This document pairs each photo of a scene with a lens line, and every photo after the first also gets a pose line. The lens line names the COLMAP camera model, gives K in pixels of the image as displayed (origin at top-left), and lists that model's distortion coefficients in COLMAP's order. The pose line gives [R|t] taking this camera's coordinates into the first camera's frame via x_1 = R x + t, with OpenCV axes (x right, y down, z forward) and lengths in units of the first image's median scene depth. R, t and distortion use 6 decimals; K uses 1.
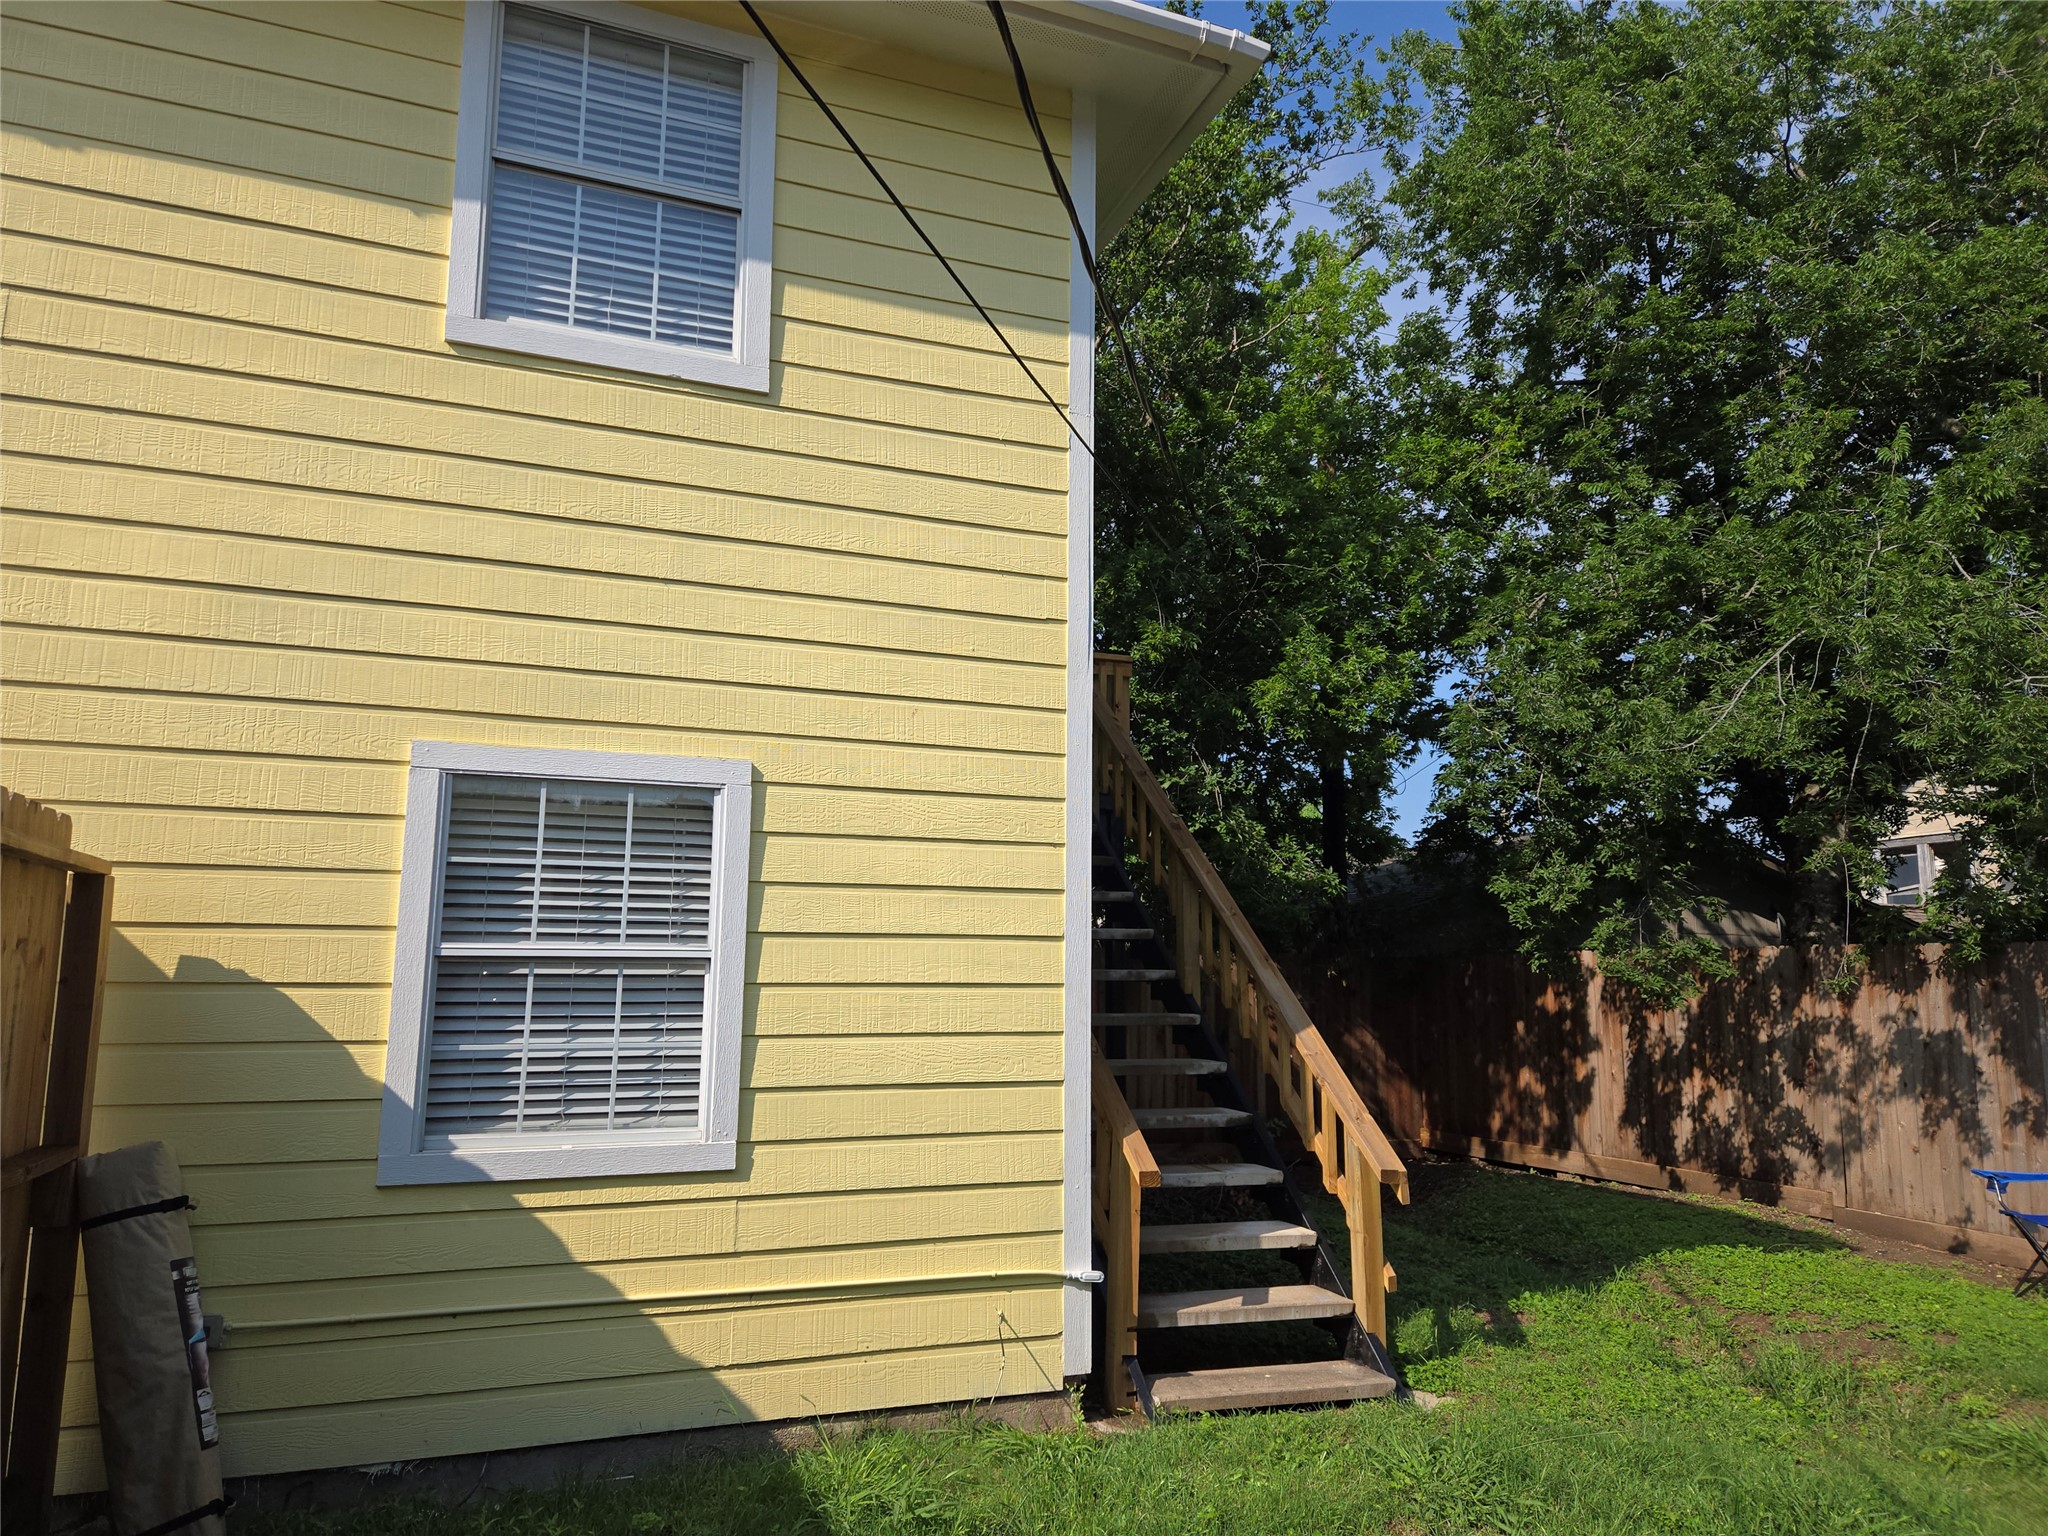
lens RADIAL K [[1372.8, 0, 1013.9], [0, 1372.8, 771.7], [0, 0, 1]] dist [0.102276, -0.089376]
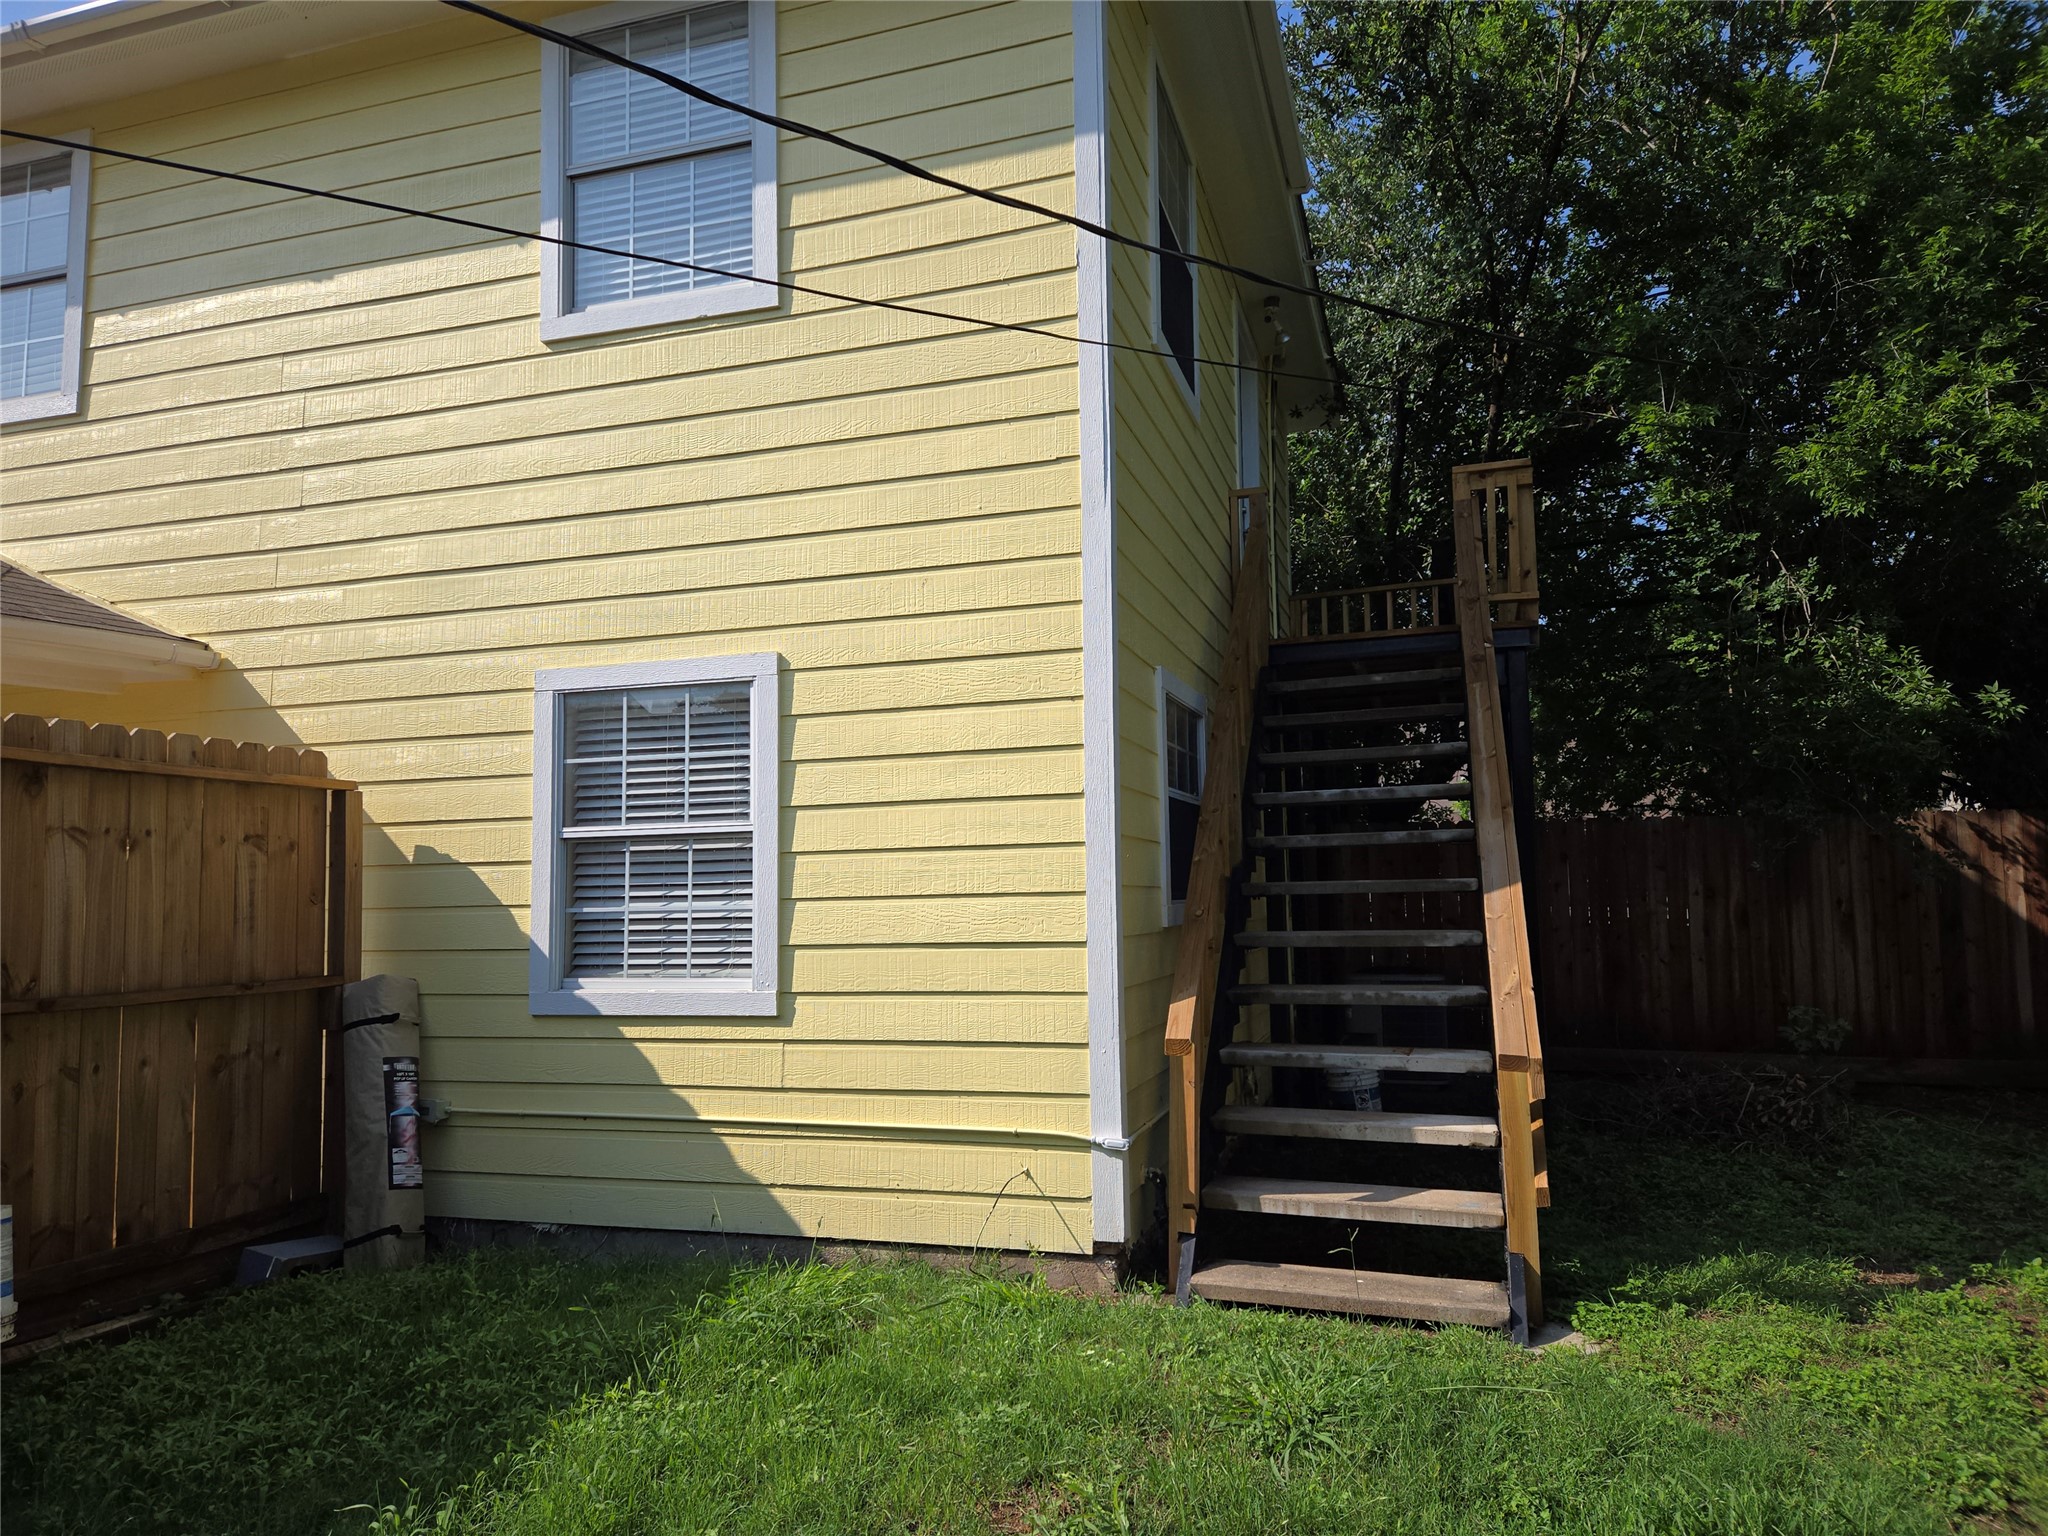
lens RADIAL K [[1372.8, 0, 1013.9], [0, 1372.8, 771.7], [0, 0, 1]] dist [0.102276, -0.089376]
pose [[0.783945, -0.078534, -0.615842, 0.642598], [0.118815, 0.992610, 0.024666, 0.084332], [0.609354, -0.092508, 0.787483, 0.251772]]
